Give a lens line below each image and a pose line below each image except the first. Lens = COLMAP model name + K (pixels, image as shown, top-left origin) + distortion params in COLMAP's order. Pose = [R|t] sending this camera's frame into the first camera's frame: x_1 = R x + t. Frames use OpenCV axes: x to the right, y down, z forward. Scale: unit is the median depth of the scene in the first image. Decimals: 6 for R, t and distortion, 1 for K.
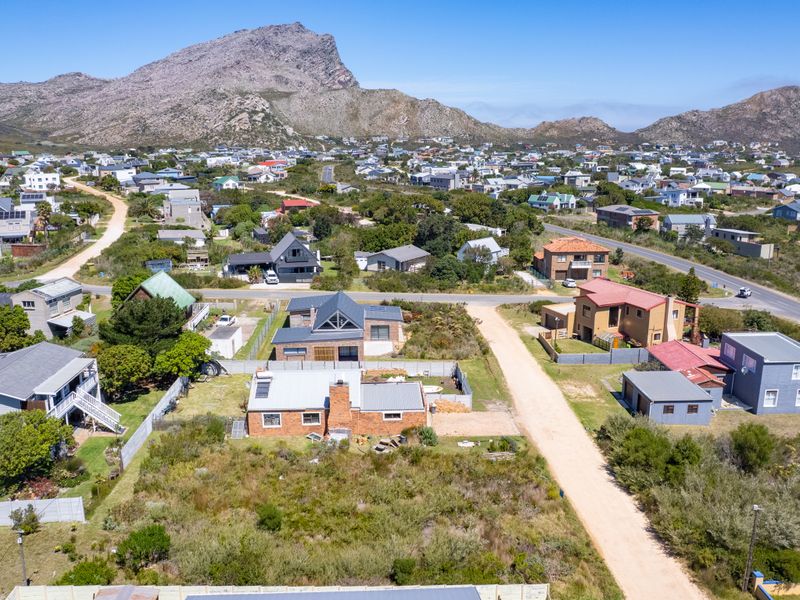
lens RADIAL K [[693.9, 0, 405.5], [0, 693.9, 298.1], [0, 0, 1]] dist [-0.041194, 0.017632]
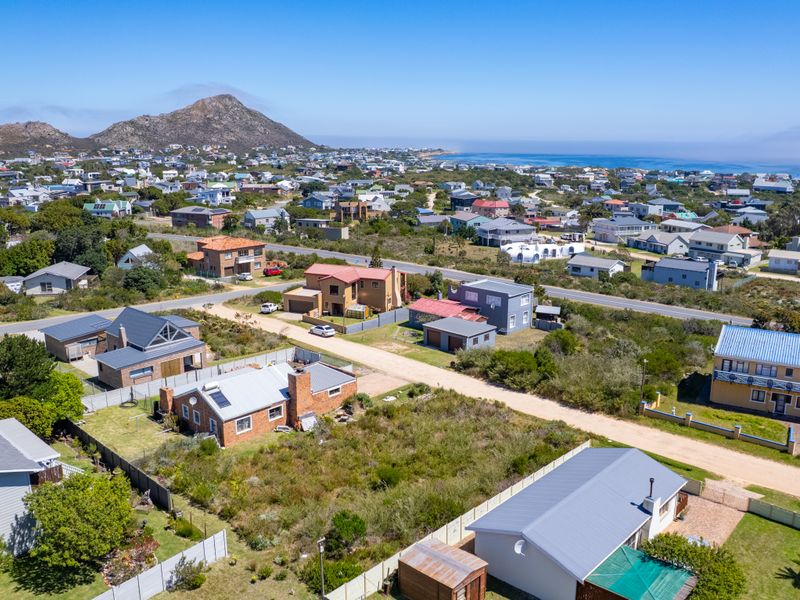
lens RADIAL K [[695.0, 0, 400.8], [0, 695.0, 305.2], [0, 0, 1]] dist [-0.033349, -0.012398]
pose [[0.717700, -0.162182, 0.677203, -0.314364], [0.160314, 0.984860, 0.065961, -0.010275], [-0.677648, 0.061225, 0.732834, 0.049854]]
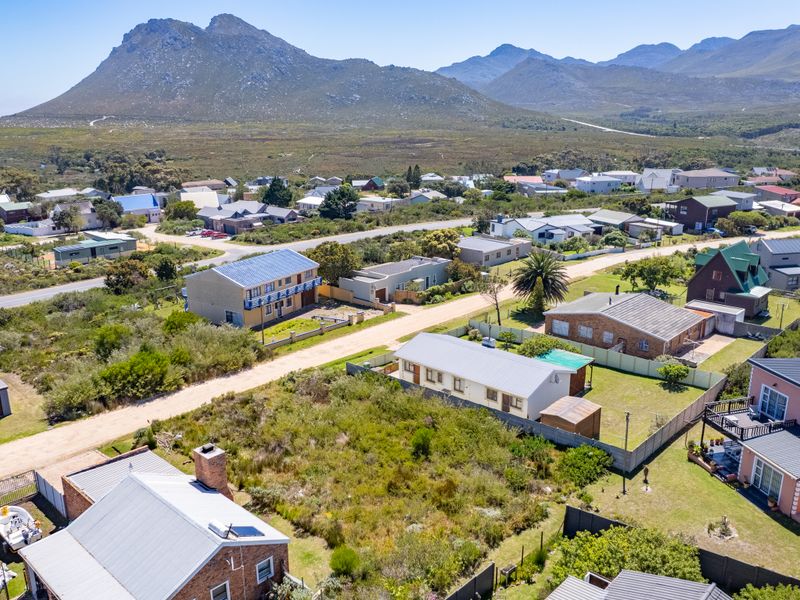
lens RADIAL K [[693.9, 0, 399.0], [0, 693.9, 295.9], [0, 0, 1]] dist [-0.041194, 0.017632]
pose [[-0.706294, -0.182507, 0.683989, -0.311234], [0.162636, 0.898520, 0.407690, -0.125681], [-0.688984, 0.399190, -0.604937, 0.568281]]
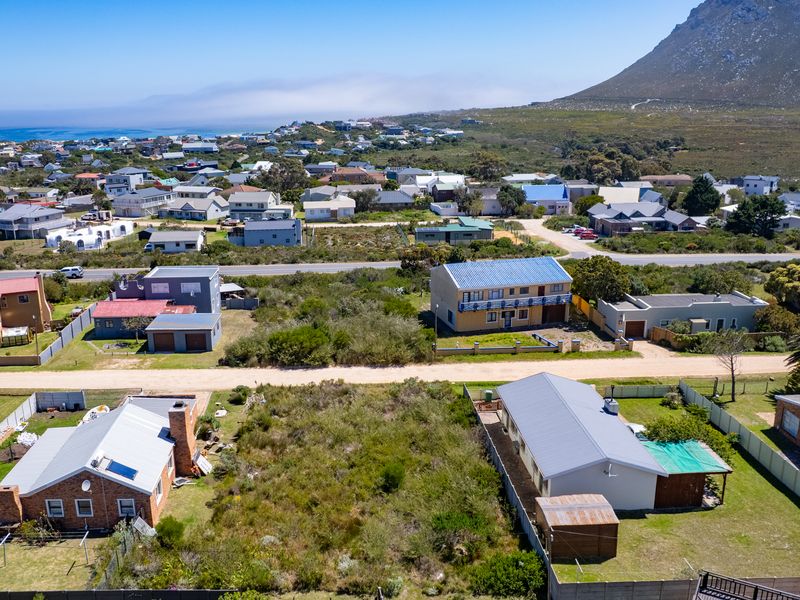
lens RADIAL K [[725.6, 0, 351.4], [0, 725.6, 332.6], [0, 0, 1]] dist [-0.048899, 0.000000]
pose [[0.040078, -0.308544, 0.950365, -0.407339], [0.251113, 0.923714, 0.289301, -0.073025], [-0.967128, 0.227055, 0.114500, 0.309315]]
